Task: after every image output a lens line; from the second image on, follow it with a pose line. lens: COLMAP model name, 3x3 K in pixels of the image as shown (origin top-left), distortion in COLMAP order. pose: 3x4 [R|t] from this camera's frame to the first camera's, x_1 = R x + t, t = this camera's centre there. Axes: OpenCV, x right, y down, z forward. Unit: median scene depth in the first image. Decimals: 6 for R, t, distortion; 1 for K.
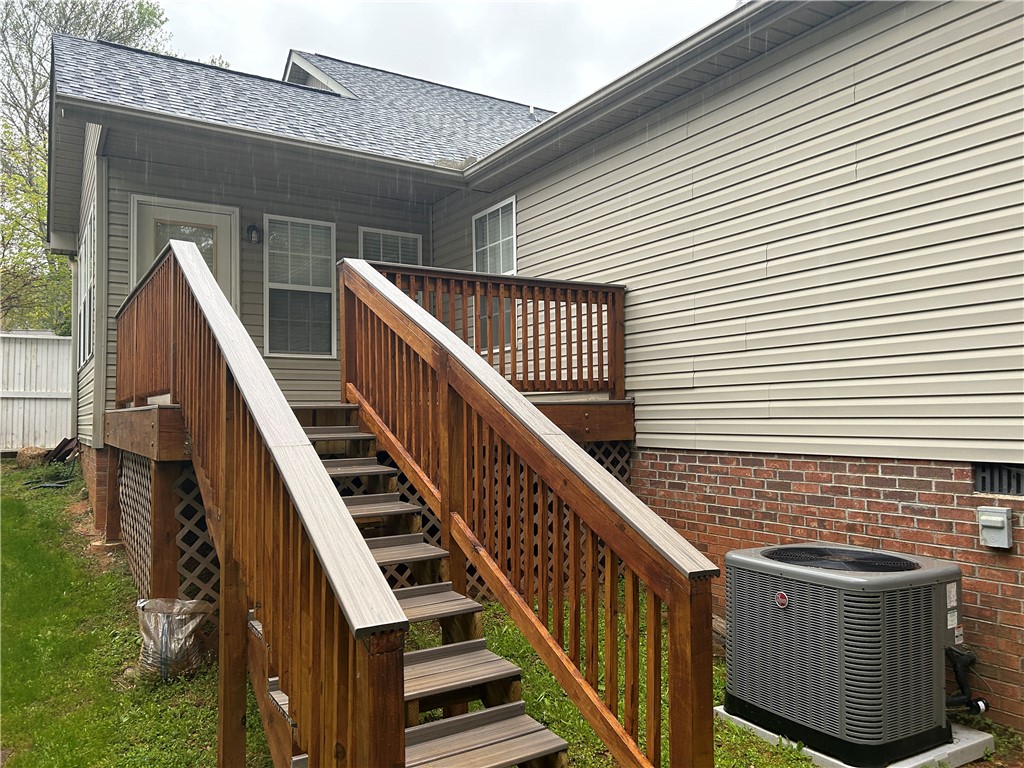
lens RADIAL K [[762.4, 0, 512.0], [0, 762.4, 384.0], [0, 0, 1]] dist [0.128153, -0.000624]
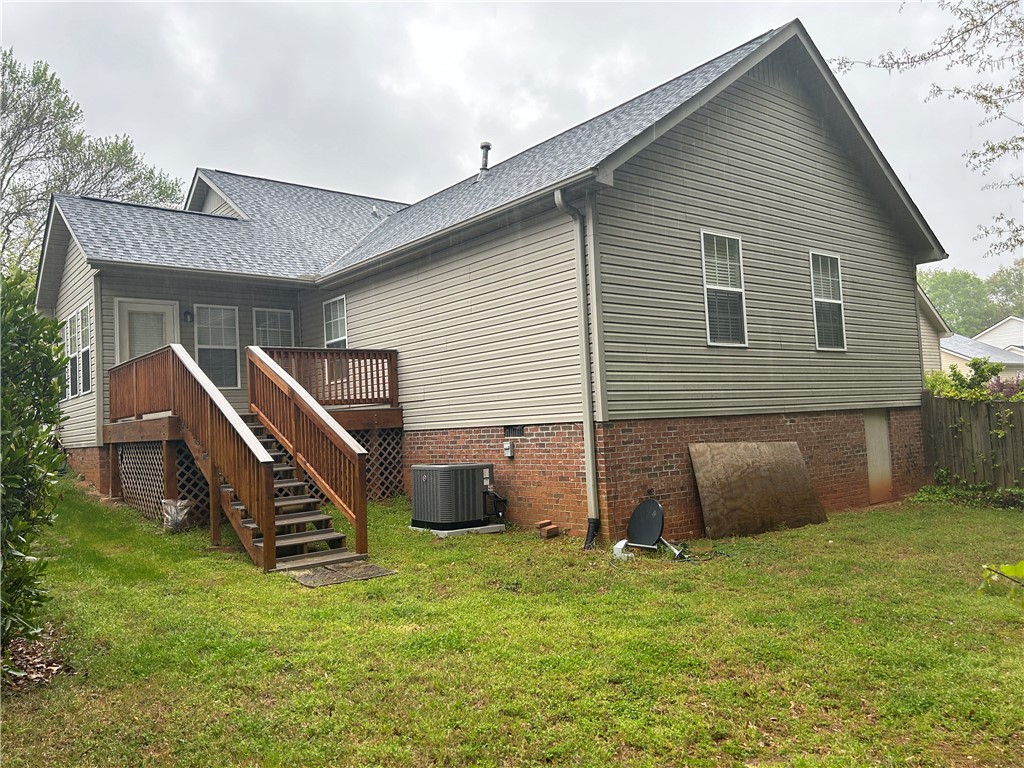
lens RADIAL K [[770.2, 0, 514.6], [0, 770.2, 390.0], [0, 0, 1]] dist [0.076146, -0.003070]
pose [[0.990940, -0.031202, 0.130631, 0.194153], [0.032416, 0.999449, -0.007173, -0.000049], [-0.130335, 0.011342, 0.991405, -1.045507]]
